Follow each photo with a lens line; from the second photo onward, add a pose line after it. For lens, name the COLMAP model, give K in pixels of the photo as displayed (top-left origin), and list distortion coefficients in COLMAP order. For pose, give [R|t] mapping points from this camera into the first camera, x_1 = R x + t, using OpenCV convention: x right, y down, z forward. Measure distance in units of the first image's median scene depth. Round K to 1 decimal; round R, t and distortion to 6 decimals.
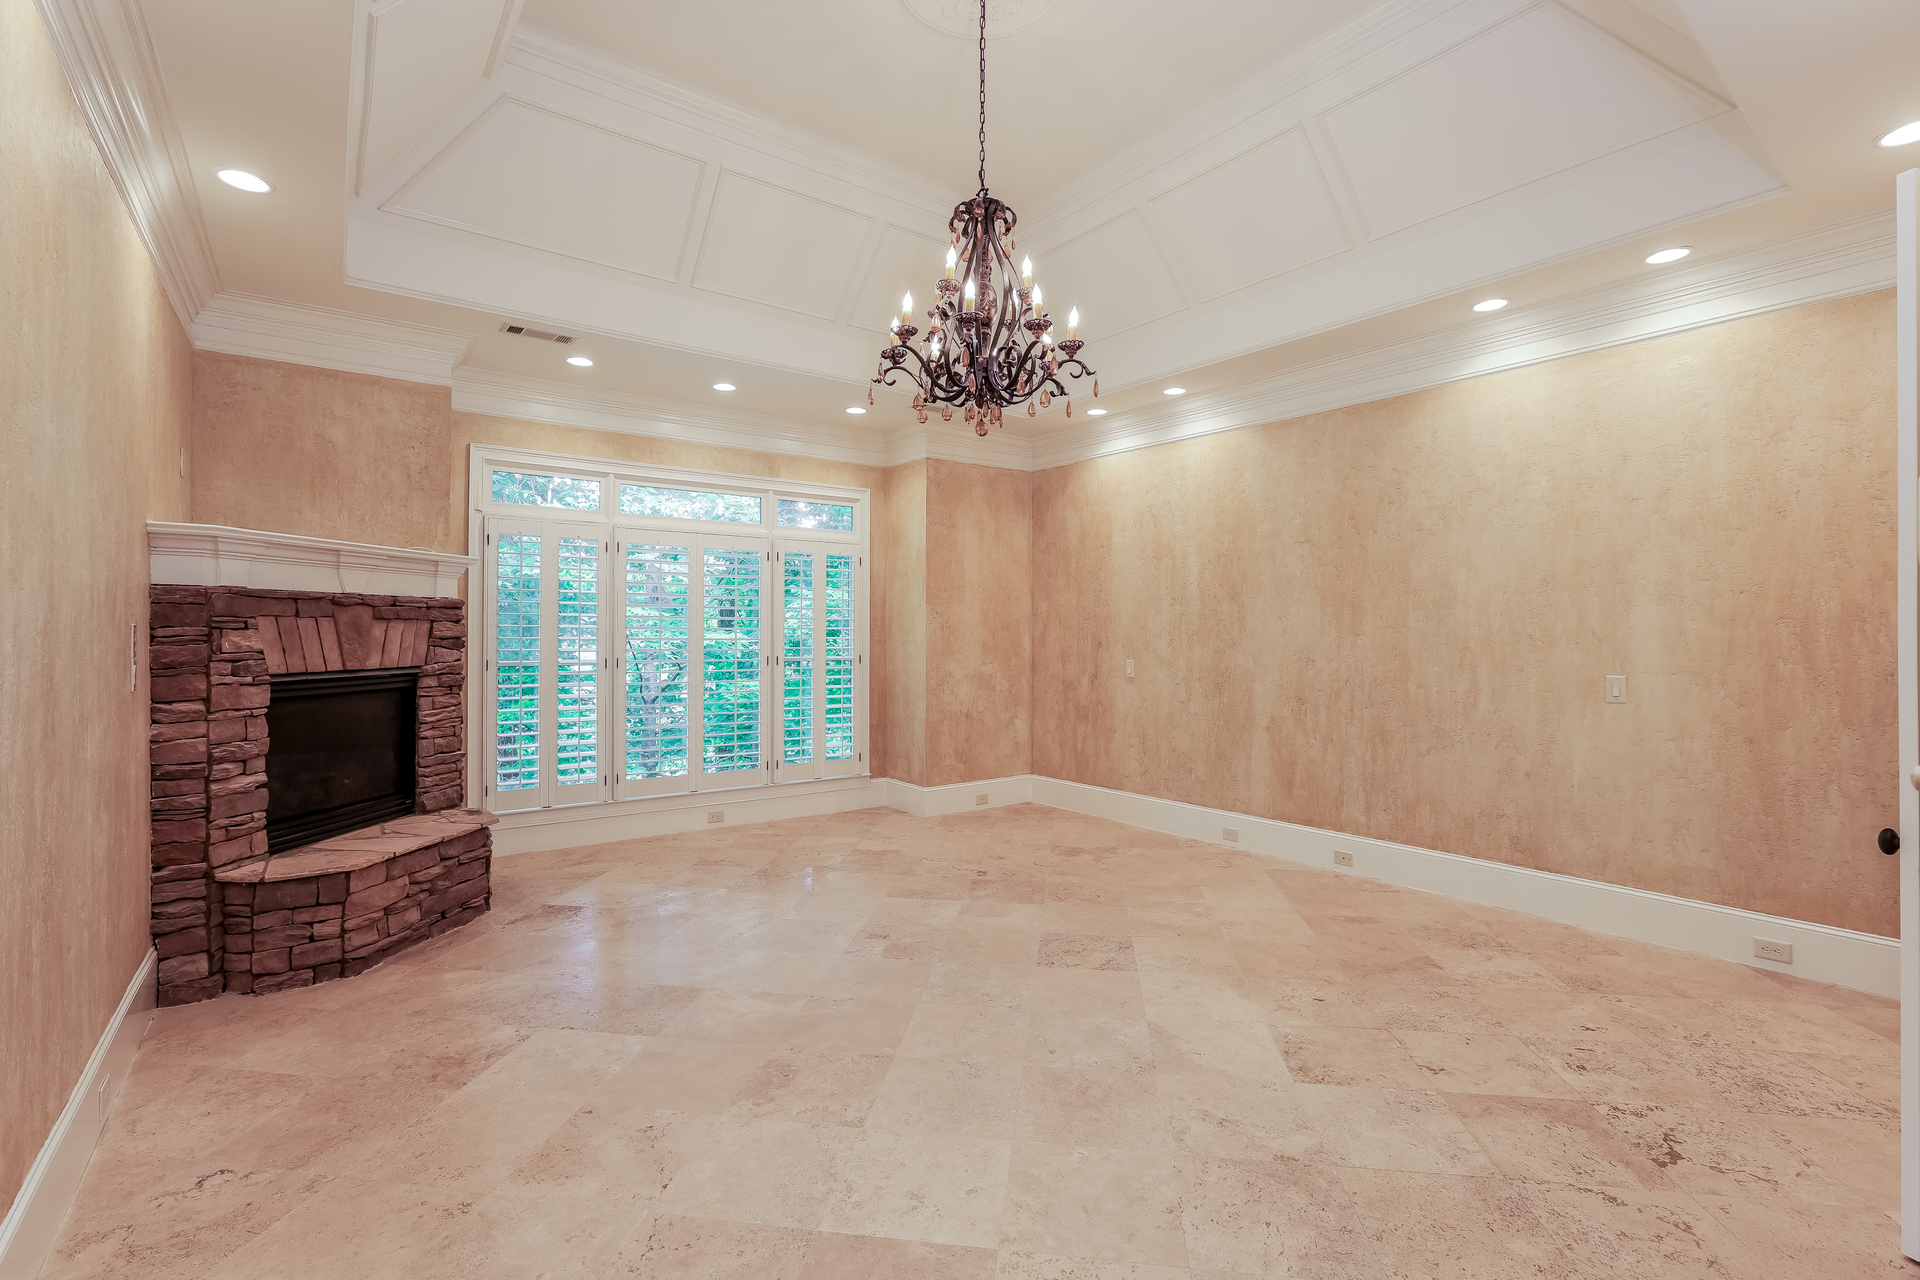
lens RADIAL K [[850.0, 0, 960.6], [0, 850.0, 624.0], [0, 0, 1]] dist [-0.053777, 0.021236]
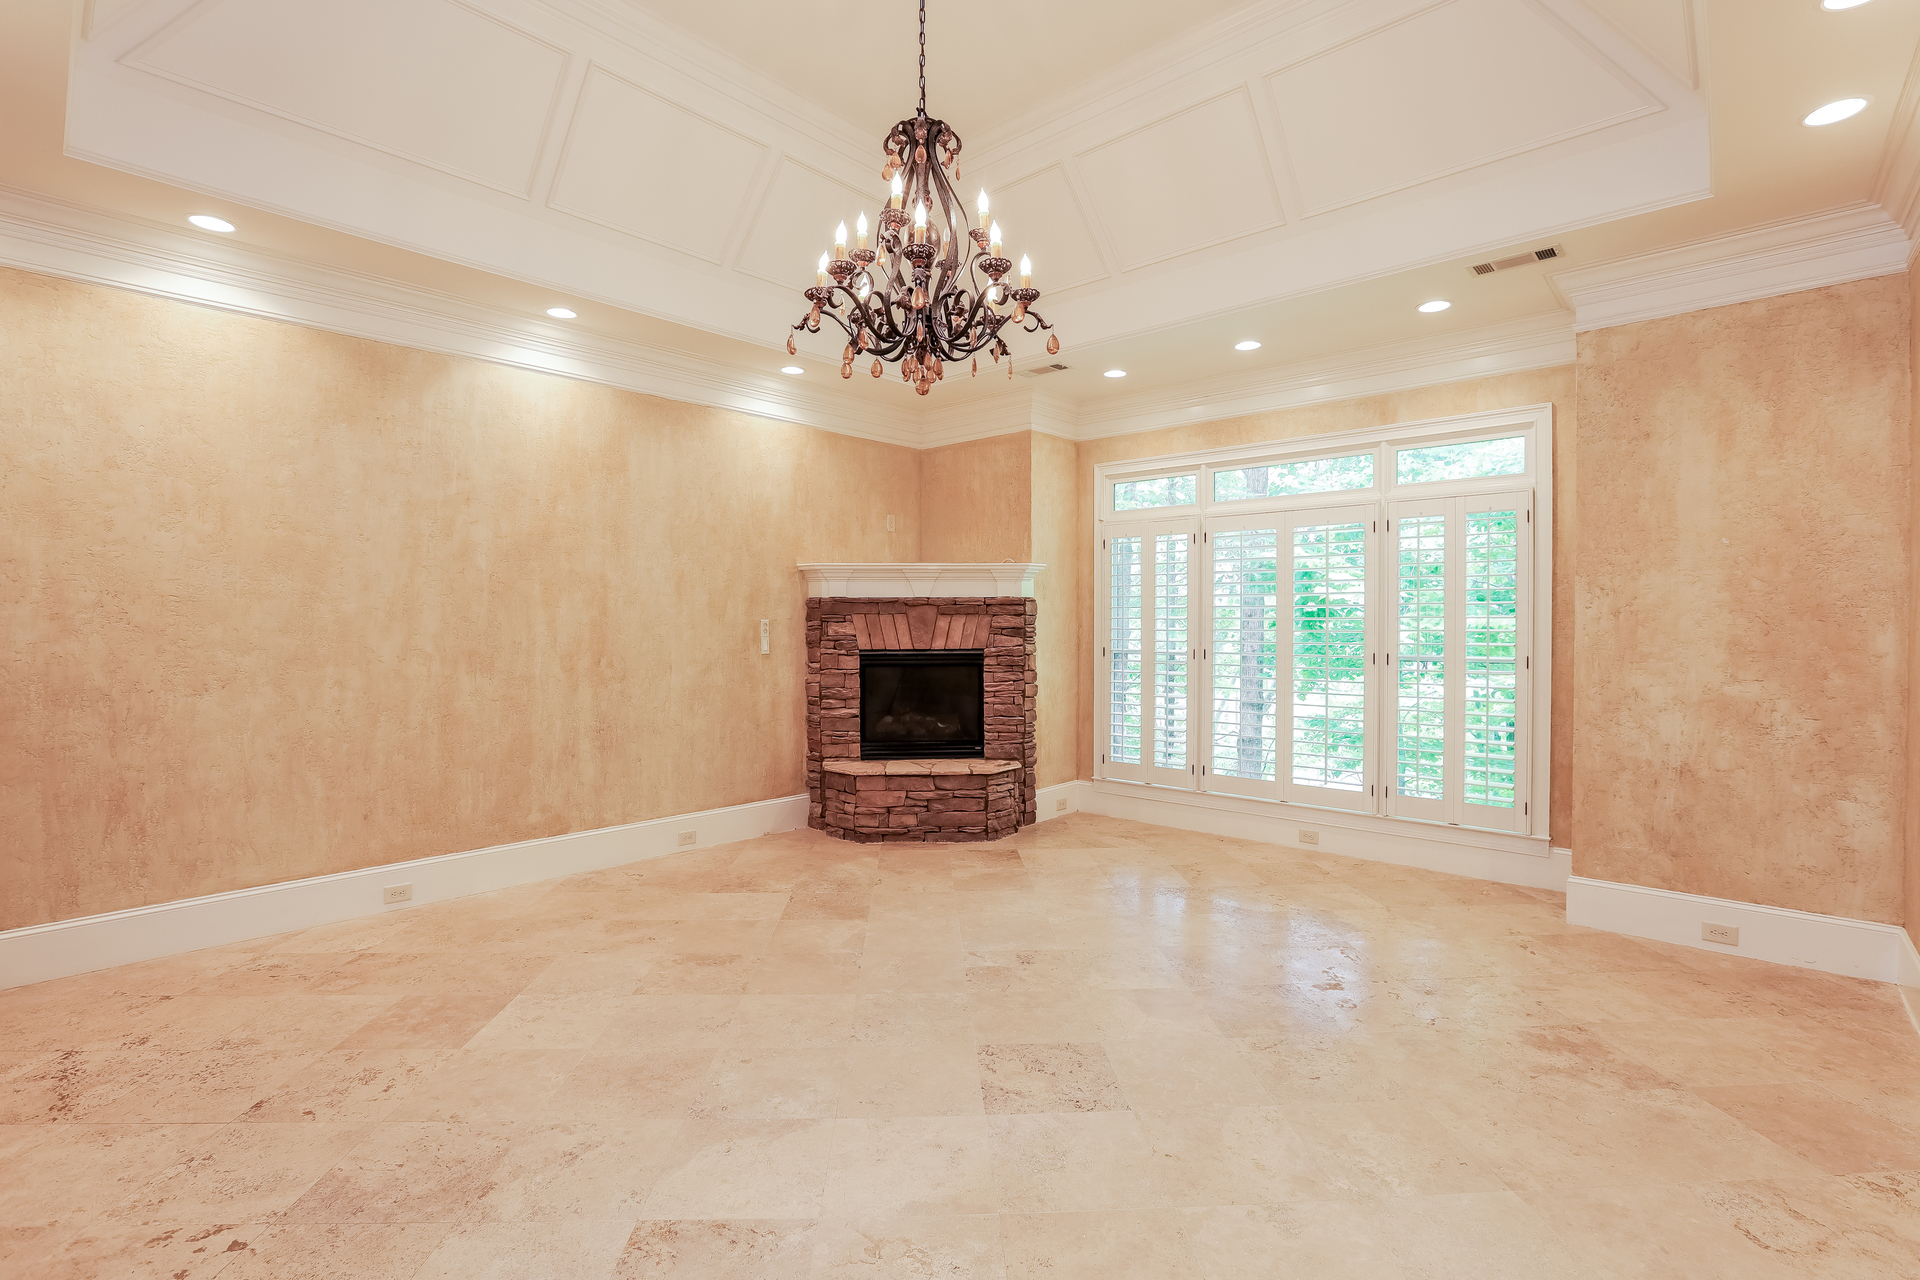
lens RADIAL K [[871.7, 0, 960.0], [0, 871.7, 640.0], [0, 0, 1]] dist [-0.055905, 0.013168]
pose [[0.190936, 0.013655, -0.981507, 0.857584], [0.010170, 0.999822, 0.015888, 0.015884], [0.981550, -0.013015, 0.190763, 0.824954]]
